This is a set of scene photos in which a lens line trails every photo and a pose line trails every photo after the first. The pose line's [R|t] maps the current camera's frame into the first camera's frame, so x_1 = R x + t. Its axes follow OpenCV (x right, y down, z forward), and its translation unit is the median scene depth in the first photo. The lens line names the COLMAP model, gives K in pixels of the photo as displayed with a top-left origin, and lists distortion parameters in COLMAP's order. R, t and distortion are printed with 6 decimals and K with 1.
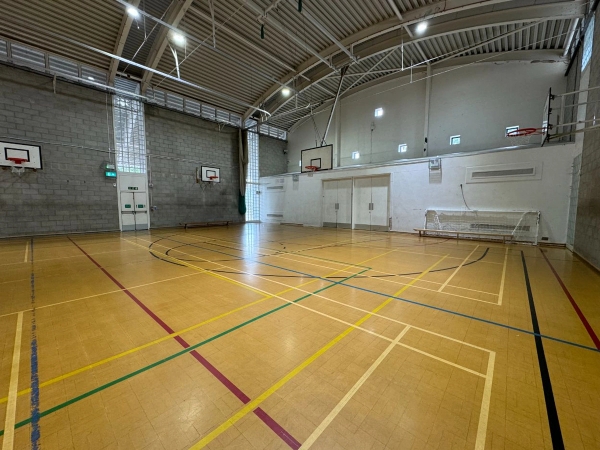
lens RADIAL K [[239.4, 0, 299.8], [0, 239.4, 224.2], [0, 0, 1]] dist [-0.001238, -0.000743]
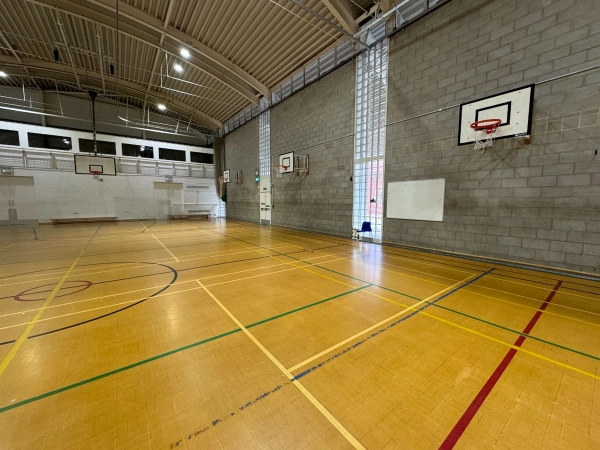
lens RADIAL K [[239.4, 0, 300.1], [0, 239.4, 223.7], [0, 0, 1]] dist [-0.001238, -0.000743]
pose [[-0.193909, 0.091920, -0.976704, -0.476550], [-0.081451, 0.990655, 0.109404, -0.062786], [0.977632, 0.100768, -0.184610, 0.620175]]
